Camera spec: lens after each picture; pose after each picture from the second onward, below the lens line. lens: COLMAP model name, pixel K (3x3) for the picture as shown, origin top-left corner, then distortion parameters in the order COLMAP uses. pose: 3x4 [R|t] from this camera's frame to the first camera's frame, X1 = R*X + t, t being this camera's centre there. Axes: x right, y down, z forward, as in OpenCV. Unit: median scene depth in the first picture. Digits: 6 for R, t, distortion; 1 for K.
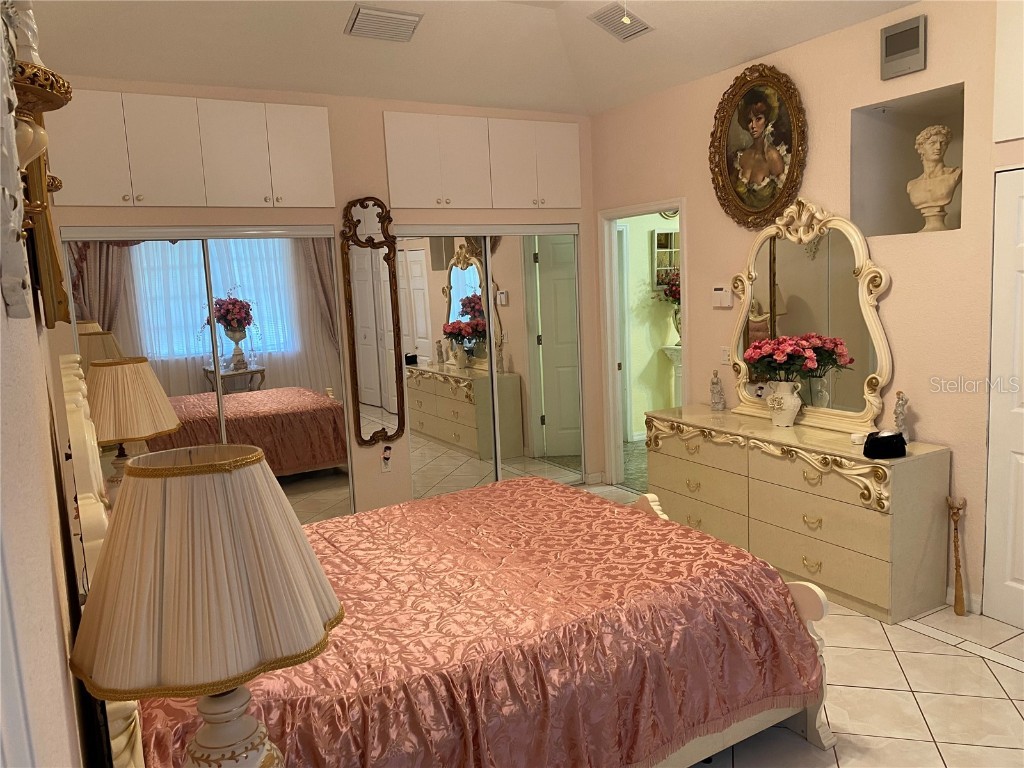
lens RADIAL K [[785.9, 0, 512.0], [0, 785.9, 384.0], [0, 0, 1]] dist [0.037903, -0.033569]
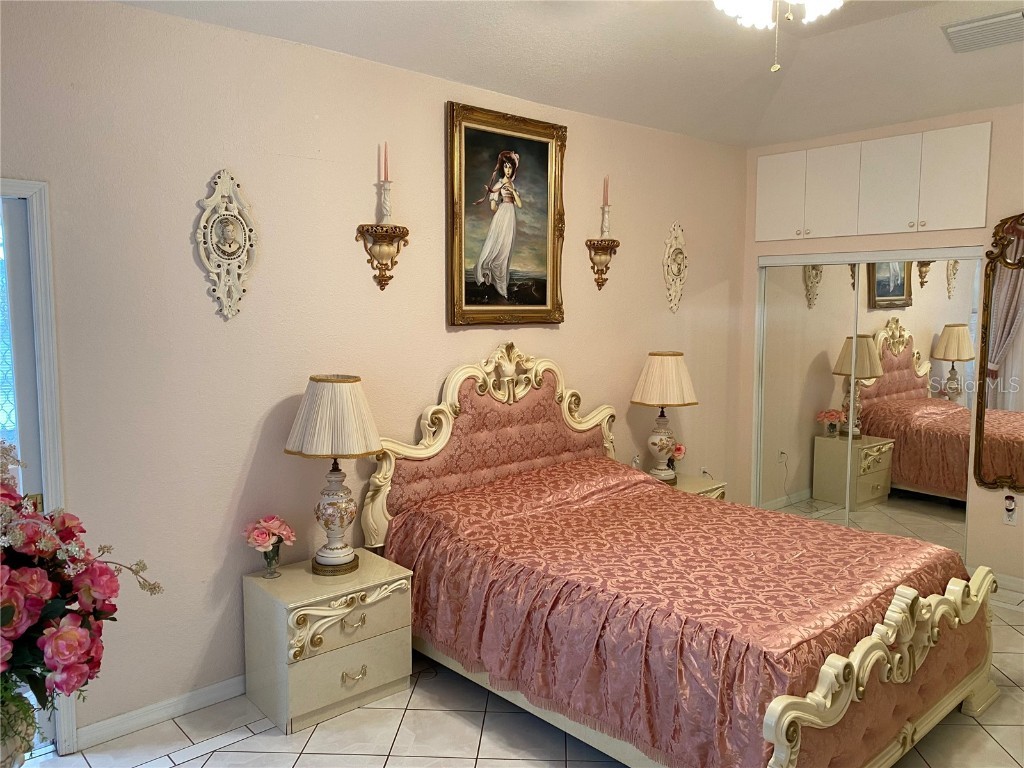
lens RADIAL K [[785.9, 0, 512.0], [0, 785.9, 384.0], [0, 0, 1]] dist [0.037903, -0.033569]
pose [[0.165737, 0.144459, -0.975532, 0.717902], [-0.152303, 0.981094, 0.119407, -0.074334], [0.974338, 0.128786, 0.184606, 0.336256]]
